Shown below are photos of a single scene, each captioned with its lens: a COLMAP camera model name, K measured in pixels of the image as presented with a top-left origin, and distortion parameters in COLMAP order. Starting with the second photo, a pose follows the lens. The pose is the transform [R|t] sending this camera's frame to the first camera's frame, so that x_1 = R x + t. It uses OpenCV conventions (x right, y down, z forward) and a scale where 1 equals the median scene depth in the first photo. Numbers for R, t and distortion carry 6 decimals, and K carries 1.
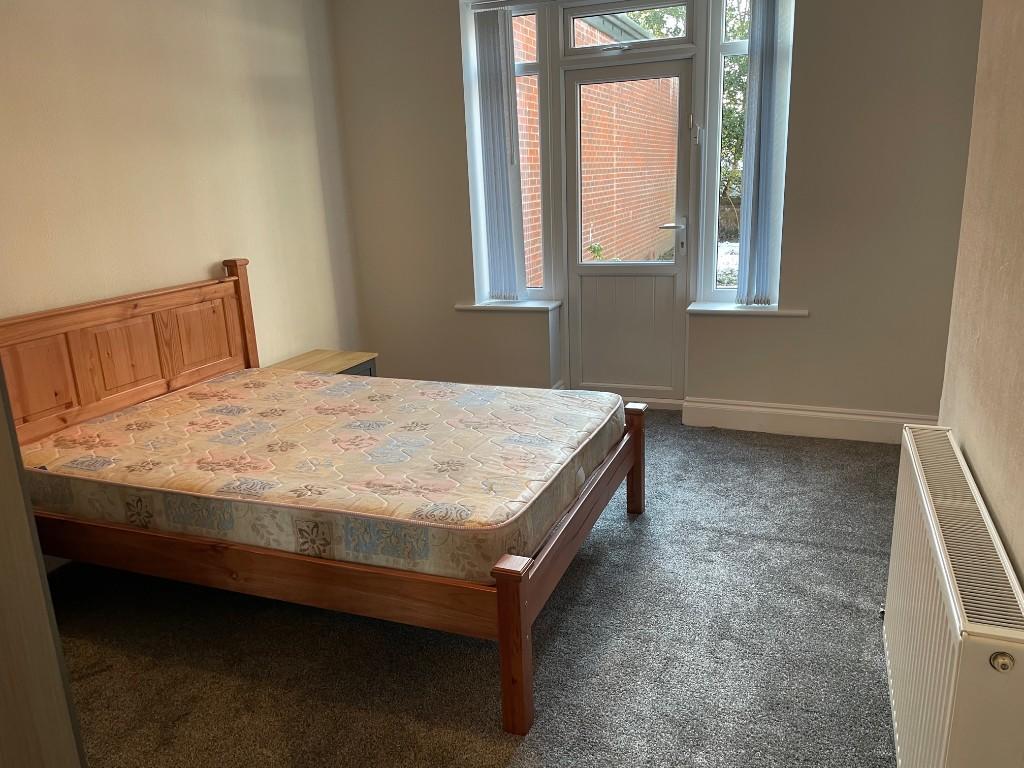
lens RADIAL K [[774.4, 0, 511.4], [0, 774.4, 386.3], [0, 0, 1]] dist [0.074139, -0.071998]
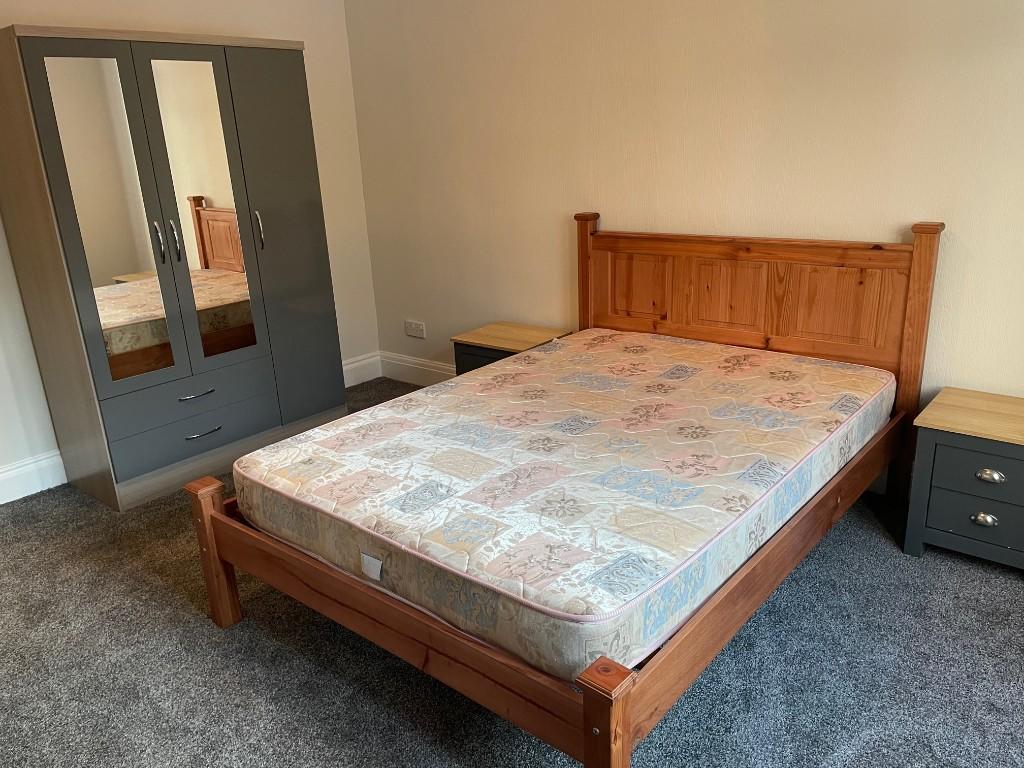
lens RADIAL K [[774.4, 0, 510.1], [0, 774.4, 384.9], [0, 0, 1]] dist [0.074139, -0.071998]
pose [[-0.318968, 0.341670, -0.884037, 0.549443], [-0.192984, 0.889804, 0.413529, -0.312310], [0.927910, 0.302507, -0.217883, 1.048403]]
